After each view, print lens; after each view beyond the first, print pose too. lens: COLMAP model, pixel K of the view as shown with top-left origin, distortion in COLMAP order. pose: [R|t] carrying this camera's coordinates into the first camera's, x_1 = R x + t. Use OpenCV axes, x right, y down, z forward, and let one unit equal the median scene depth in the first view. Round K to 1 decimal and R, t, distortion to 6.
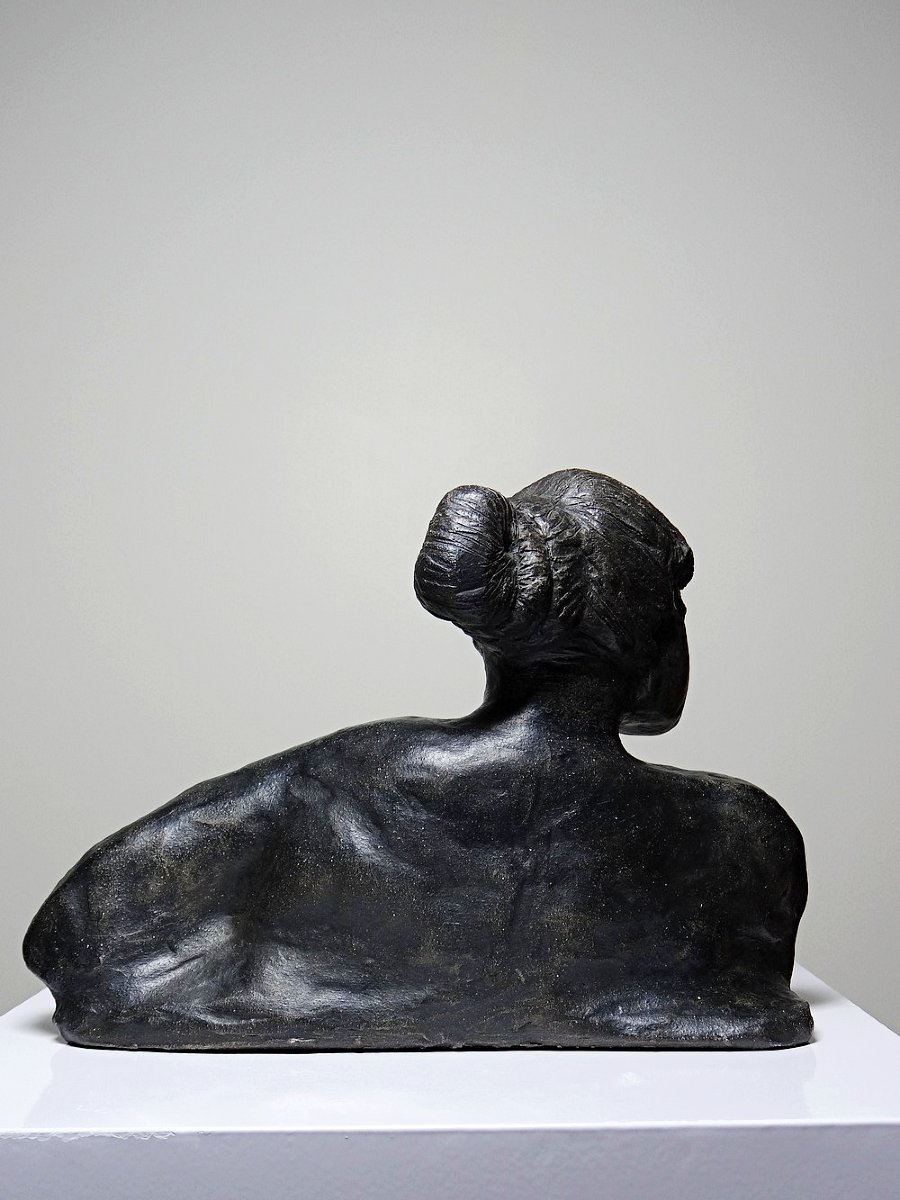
lens RADIAL K [[1465.2, 0, 450.0], [0, 1465.2, 600.0], [0, 0, 1]] dist [-0.011368, -0.057406]
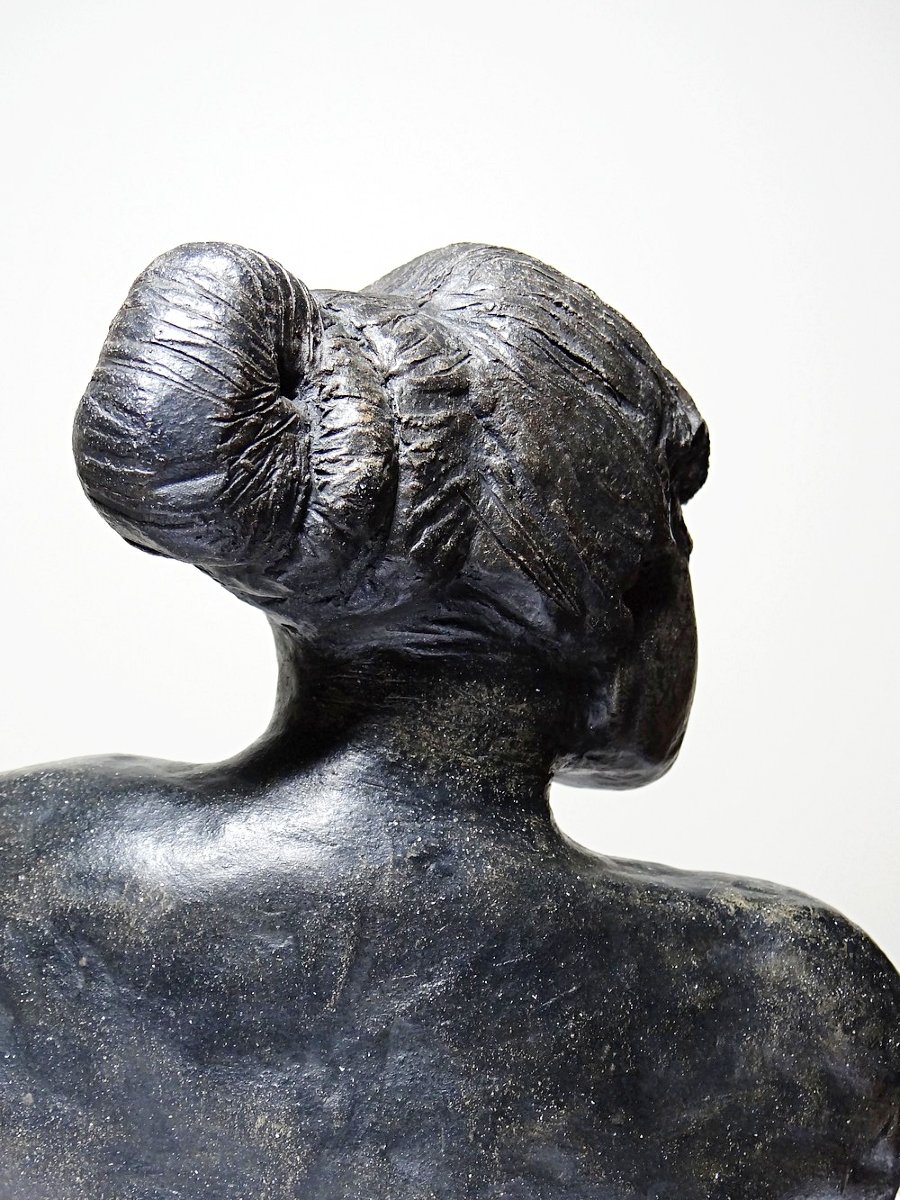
lens RADIAL K [[1551.8, 0, 450.0], [0, 1551.8, 600.0], [0, 0, 1]] dist [0.014662, -0.043263]
pose [[0.999653, 0.016187, 0.020799, 0.074762], [-0.016884, 0.999287, 0.033771, 0.010109], [-0.020237, -0.034110, 0.999213, 0.520799]]
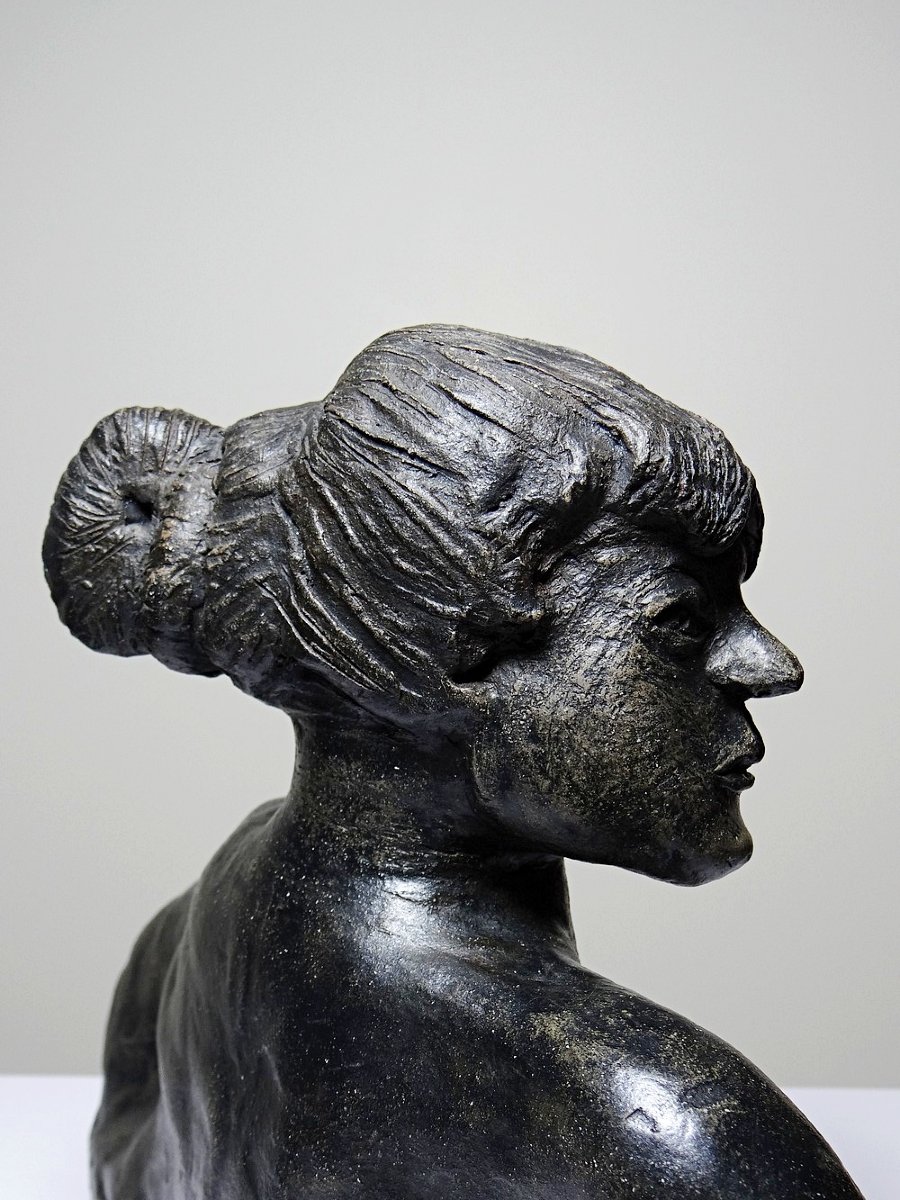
lens RADIAL K [[1551.8, 0, 450.0], [0, 1551.8, 600.0], [0, 0, 1]] dist [0.014662, -0.043263]
pose [[0.417683, -0.008703, -0.908551, 0.590086], [0.067368, 0.997498, 0.021415, -0.009072], [0.906092, -0.070152, 0.417224, 0.832584]]
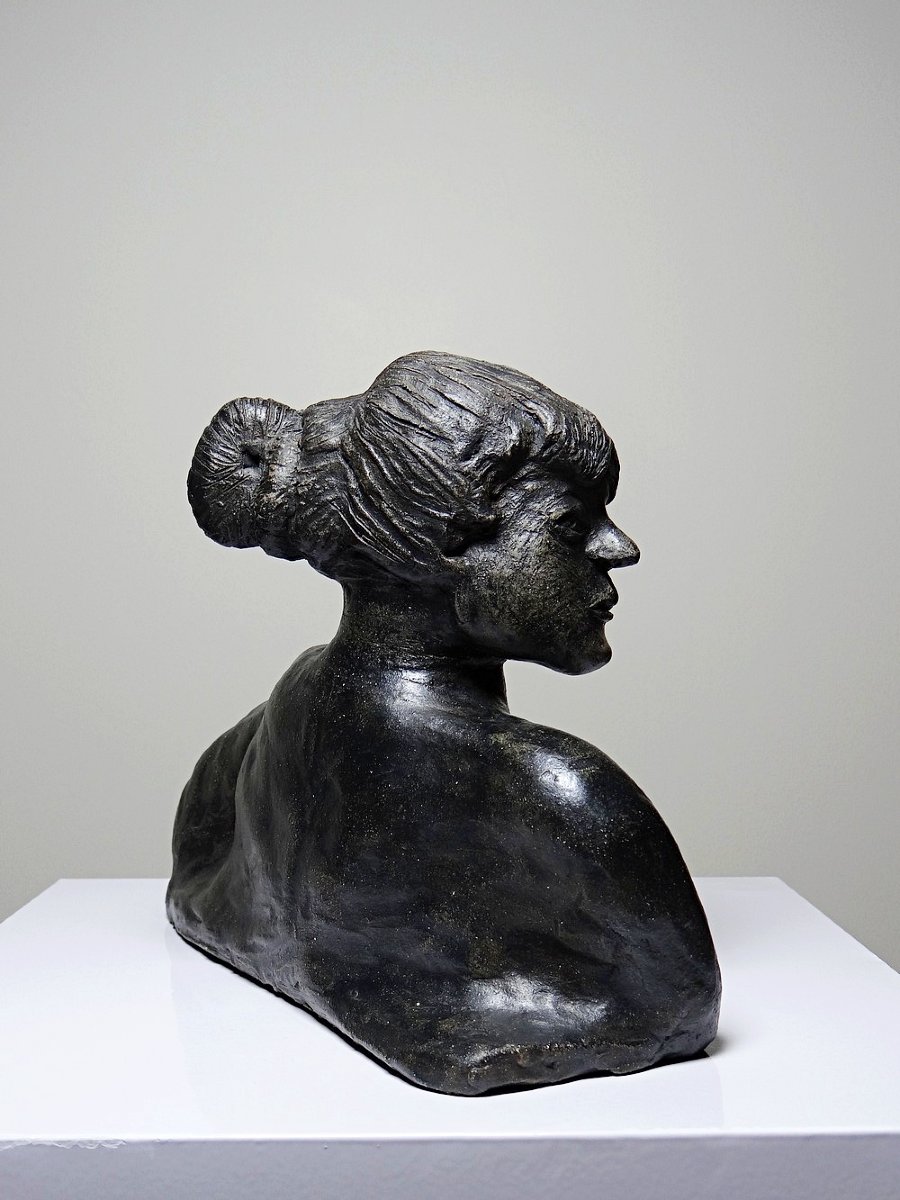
lens RADIAL K [[1551.8, 0, 450.0], [0, 1551.8, 600.0], [0, 0, 1]] dist [0.014662, -0.043263]
pose [[0.474686, 0.010210, -0.880096, 0.918168], [0.064221, 0.996866, 0.046203, 0.011860], [0.877809, -0.078452, 0.472542, 0.622588]]
